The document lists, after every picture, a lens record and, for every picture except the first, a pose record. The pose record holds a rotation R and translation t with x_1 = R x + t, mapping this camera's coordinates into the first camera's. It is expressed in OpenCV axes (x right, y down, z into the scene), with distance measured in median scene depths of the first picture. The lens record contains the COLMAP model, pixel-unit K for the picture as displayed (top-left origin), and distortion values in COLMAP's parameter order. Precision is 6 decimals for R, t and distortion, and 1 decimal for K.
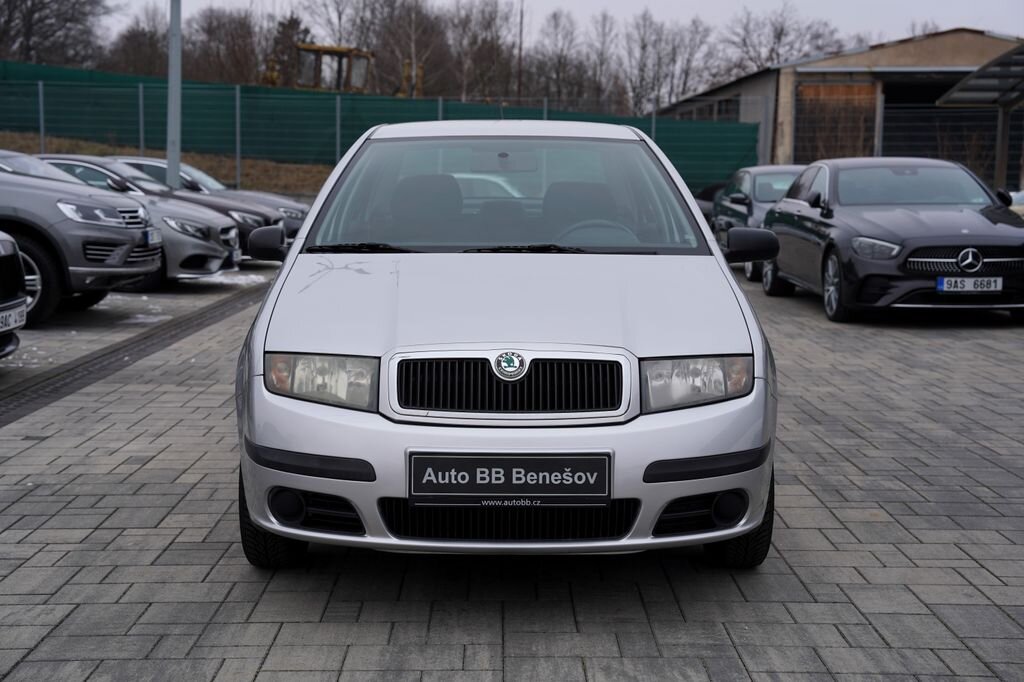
lens RADIAL K [[1436.5, 0, 514.6], [0, 1436.5, 359.3], [0, 0, 1]] dist [0.153654, 0.000000]
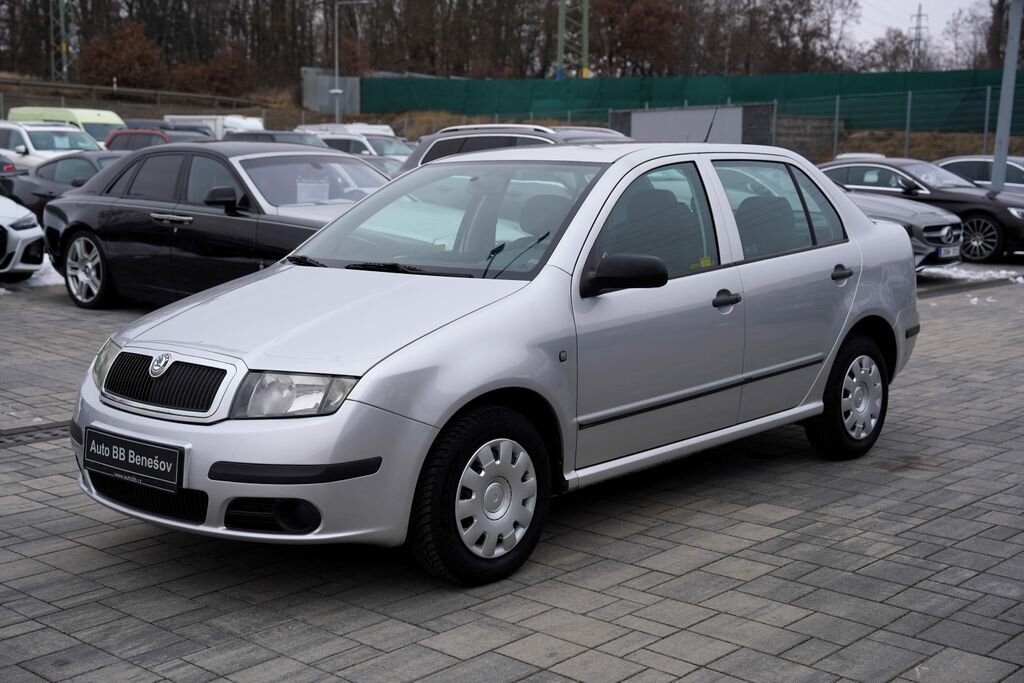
lens RADIAL K [[1289.8, 0, 516.4], [0, 1289.8, 348.6], [0, 0, 1]] dist [0.110918, 0.000000]
pose [[0.731198, 0.084983, -0.676851, 0.830973], [-0.076582, 0.996164, 0.042344, -0.068157], [0.677853, 0.020873, 0.734901, 0.359644]]
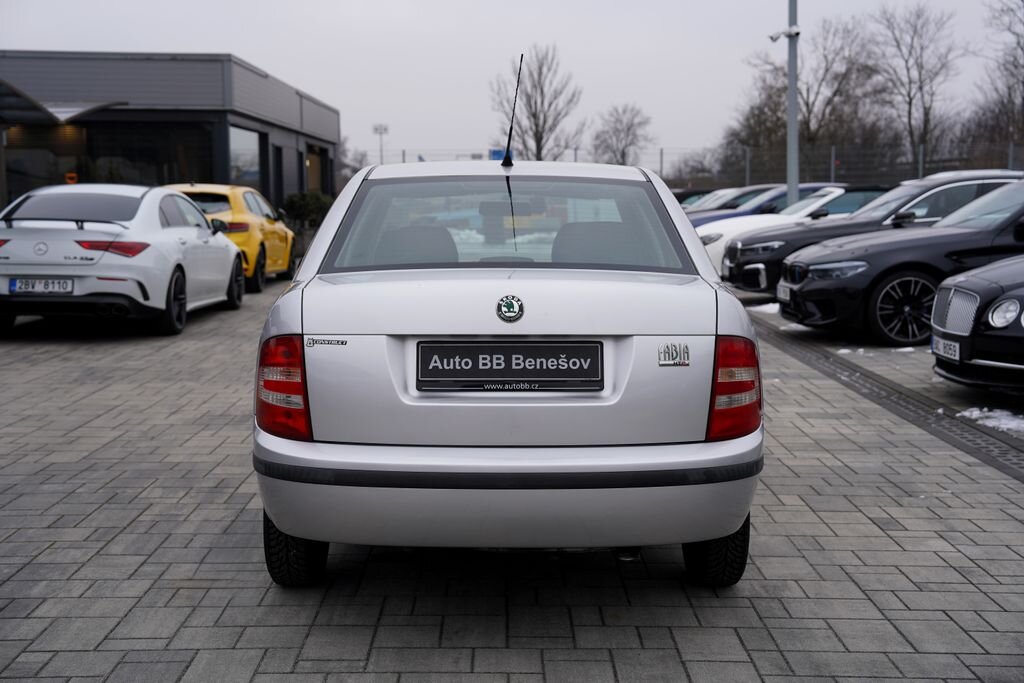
lens RADIAL K [[1312.2, 0, 497.4], [0, 1312.2, 361.5], [0, 0, 1]] dist [0.171081, 0.000000]
pose [[-0.999901, -0.011205, 0.008558, -0.016253], [-0.008747, 0.969052, 0.246700, -0.353791], [-0.011058, 0.246601, -0.969054, 2.622280]]
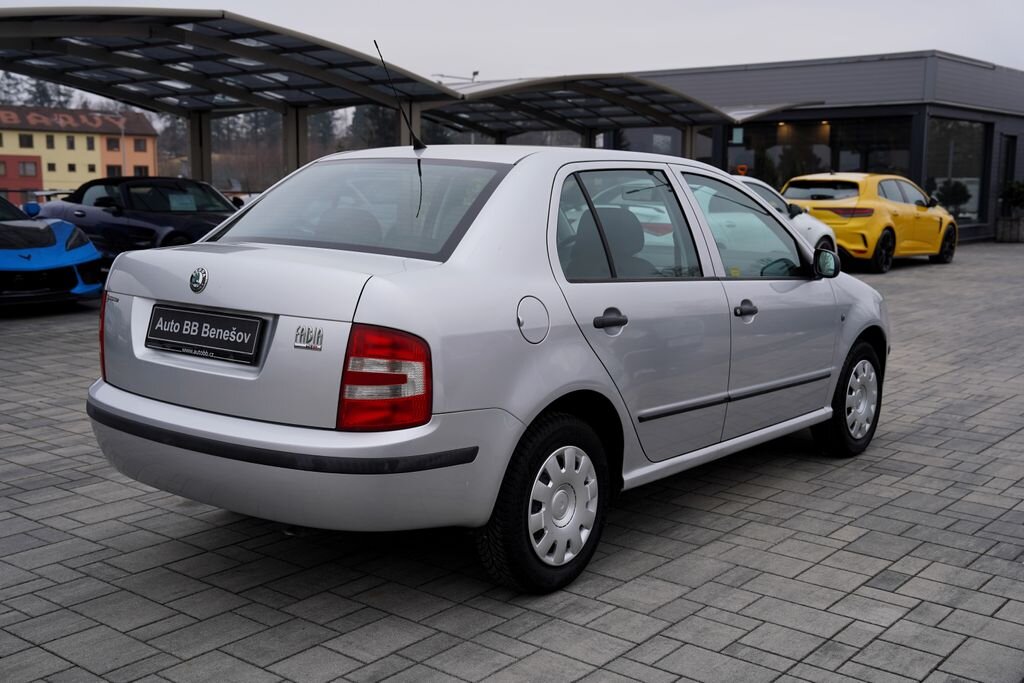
lens RADIAL K [[1137.1, 0, 504.8], [0, 1137.1, 350.9], [0, 0, 1]] dist [0.085758, 0.000000]
pose [[-0.769752, -0.112776, 0.628302, -0.686796], [0.060365, 0.966999, 0.247525, -0.313735], [-0.635483, 0.228460, -0.737542, 2.252222]]
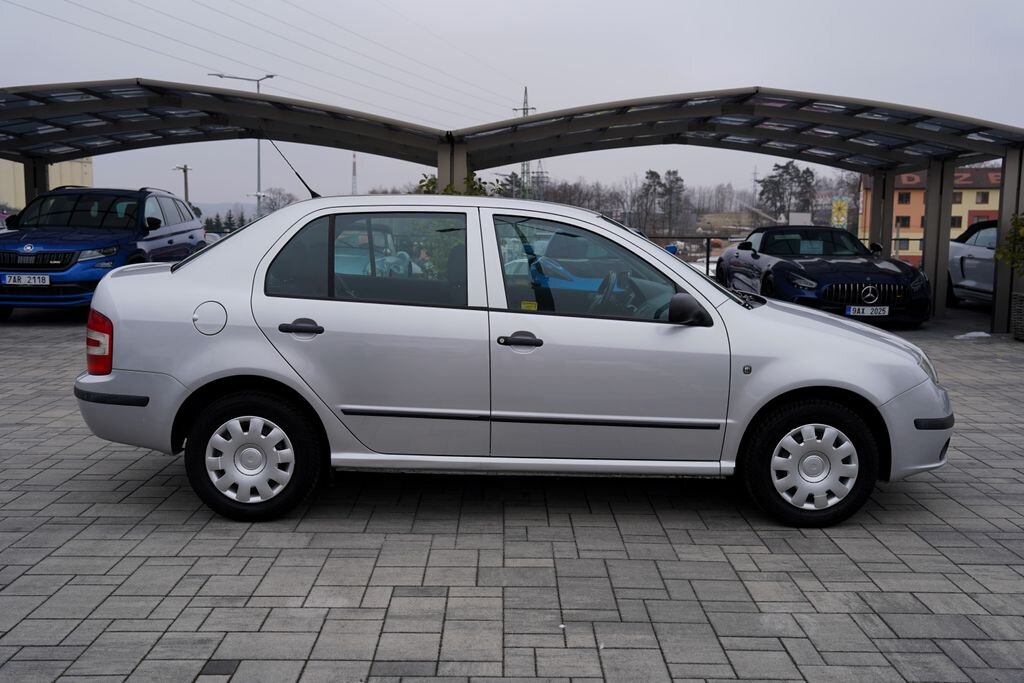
lens RADIAL K [[973.3, 0, 510.7], [0, 973.3, 342.5], [0, 0, 1]] dist [0.020449, 0.000000]
pose [[0.005443, -0.136920, 0.990567, -1.155494], [0.109054, 0.984755, 0.135517, -0.209157], [-0.994021, 0.107288, 0.020292, 1.327040]]
